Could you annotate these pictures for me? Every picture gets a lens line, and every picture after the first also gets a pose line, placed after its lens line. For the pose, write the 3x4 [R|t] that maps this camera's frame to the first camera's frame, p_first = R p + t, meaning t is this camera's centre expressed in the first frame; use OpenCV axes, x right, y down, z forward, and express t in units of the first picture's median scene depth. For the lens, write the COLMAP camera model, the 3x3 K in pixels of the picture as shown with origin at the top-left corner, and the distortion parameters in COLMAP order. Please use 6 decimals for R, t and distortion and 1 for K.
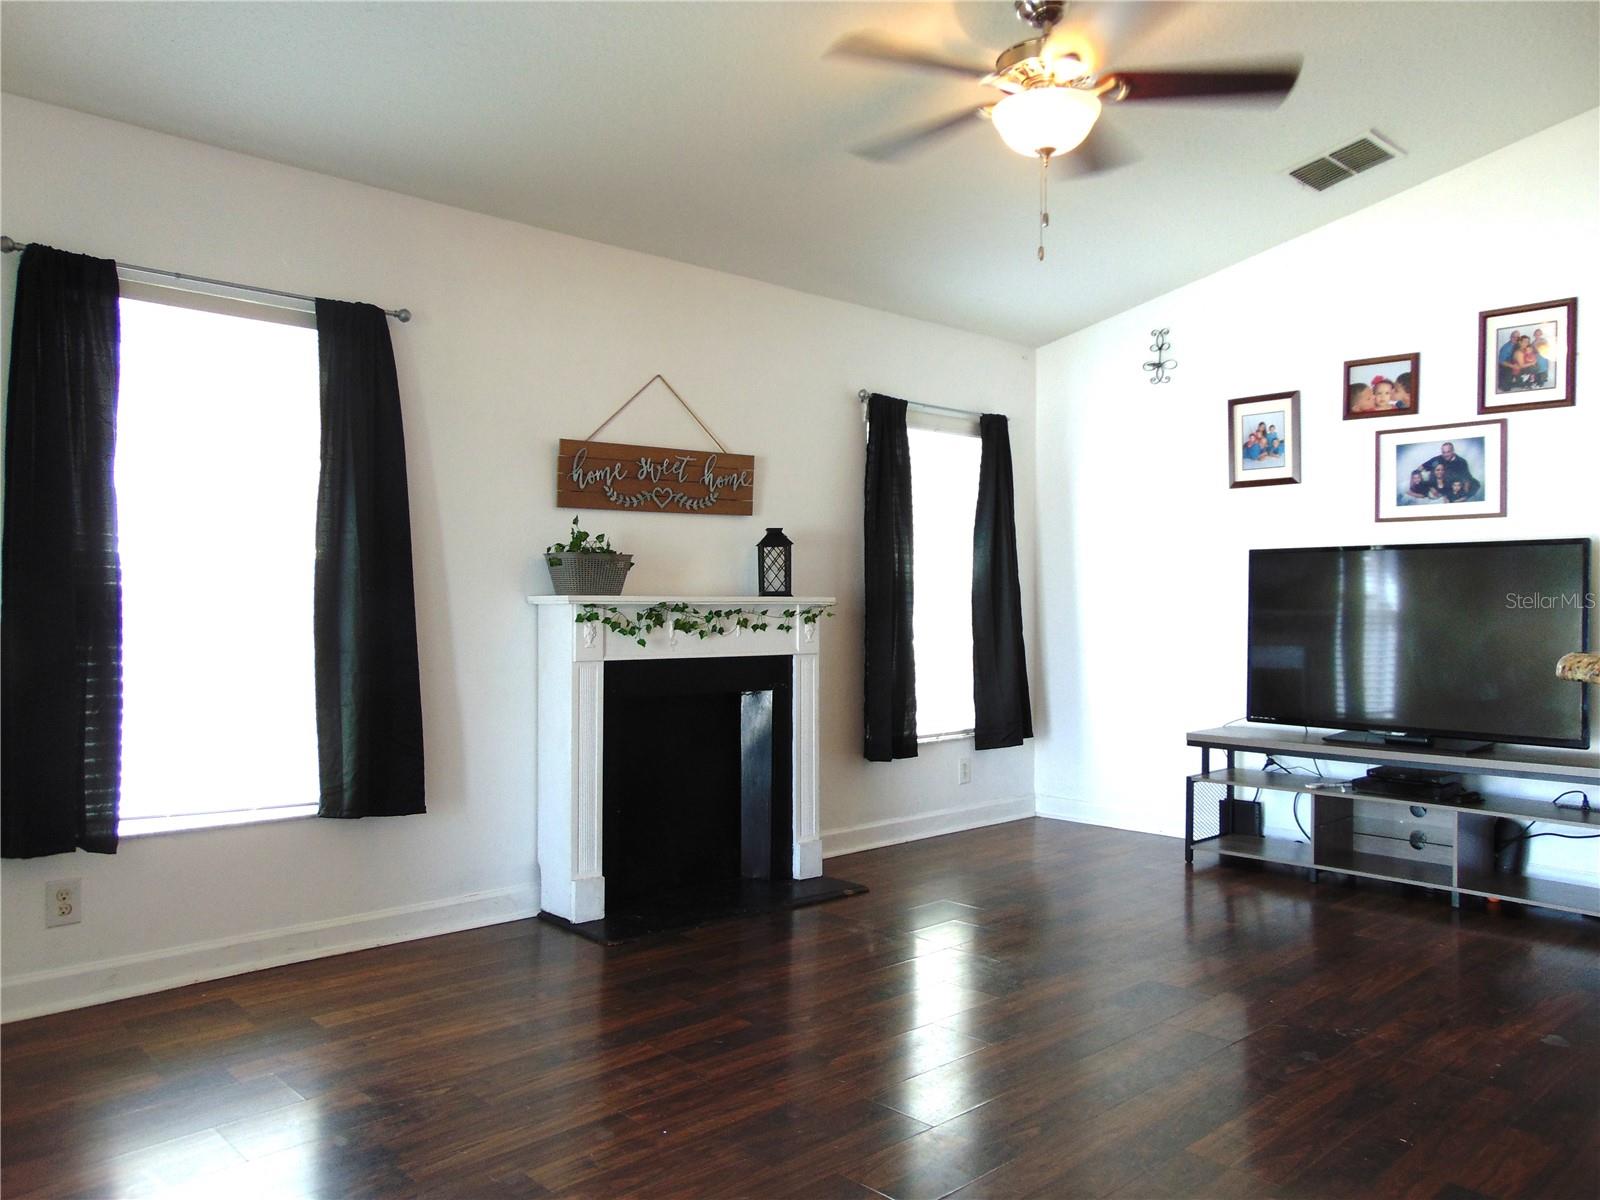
lens RADIAL K [[1210.7, 0, 798.5], [0, 1210.7, 599.2], [0, 0, 1]] dist [-0.013402, 0.038287]
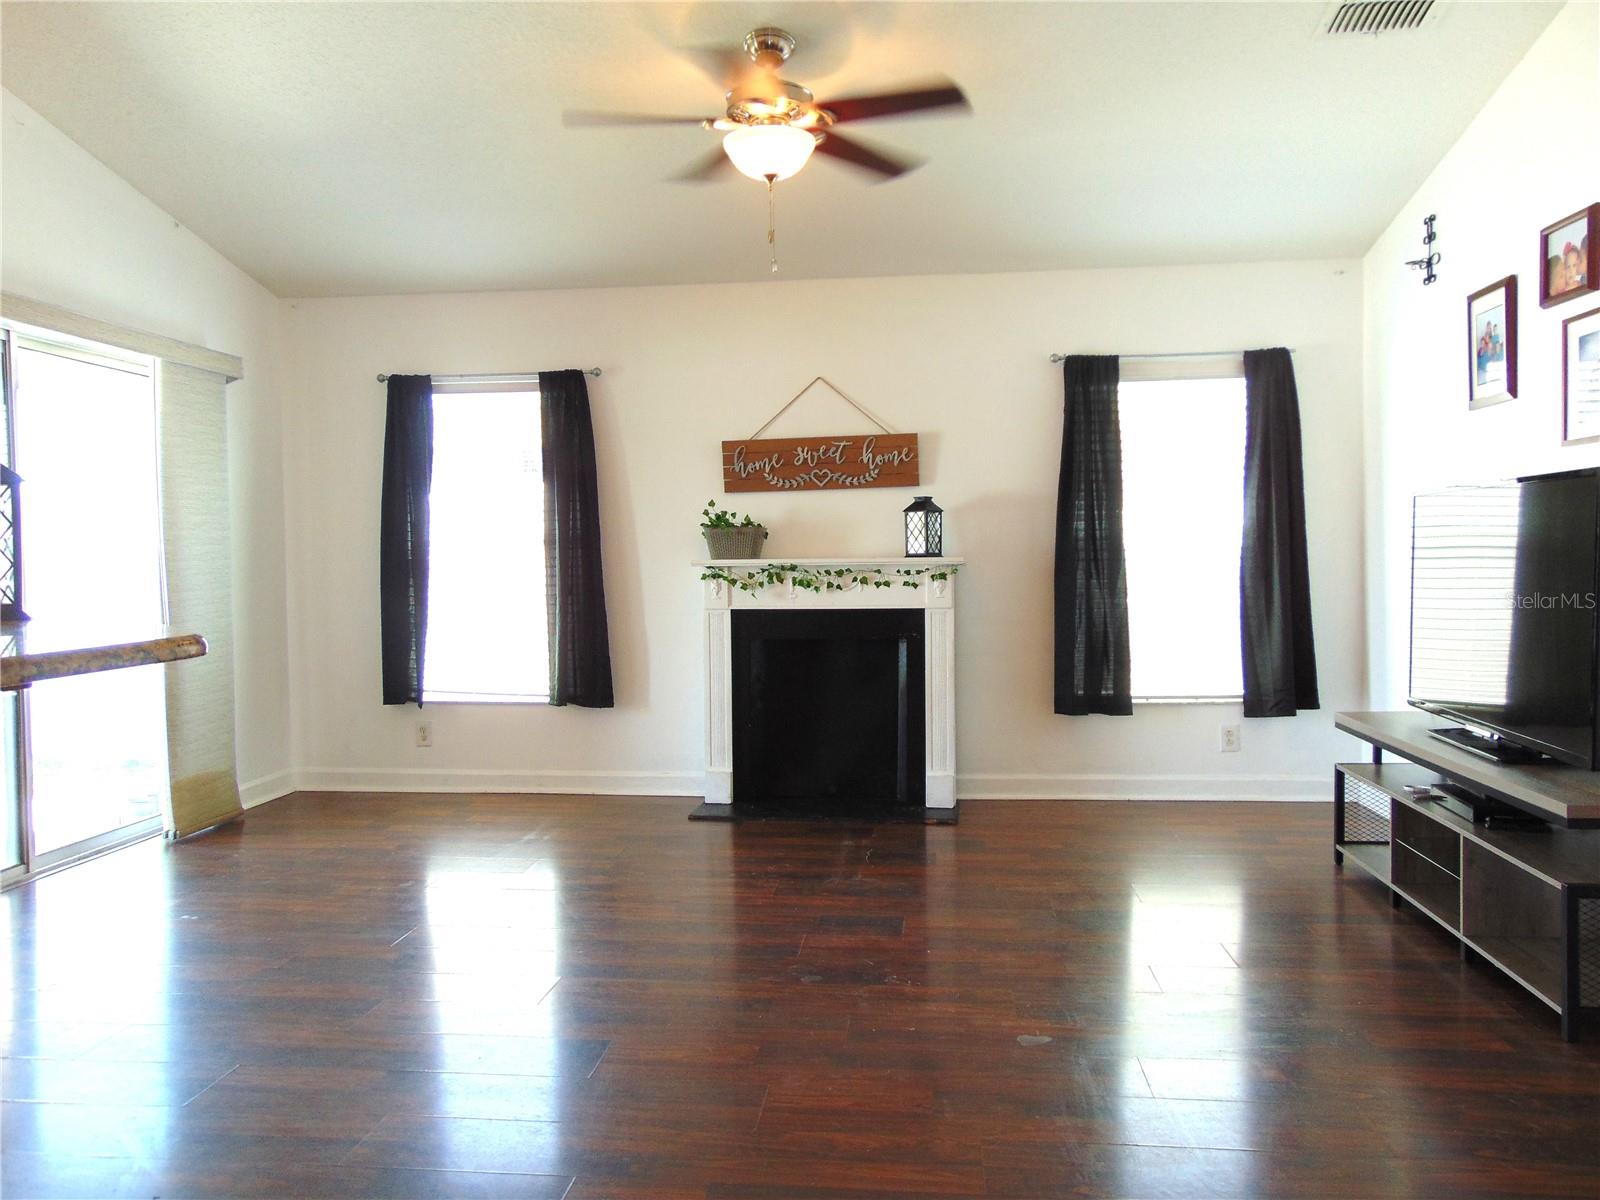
lens RADIAL K [[1210.7, 0, 802.7], [0, 1210.7, 598.2], [0, 0, 1]] dist [-0.013402, 0.038287]
pose [[0.648409, 0.015151, -0.761141, 0.825385], [0.016526, 0.999286, 0.033970, -0.004251], [0.761113, -0.034605, 0.647696, 0.193497]]
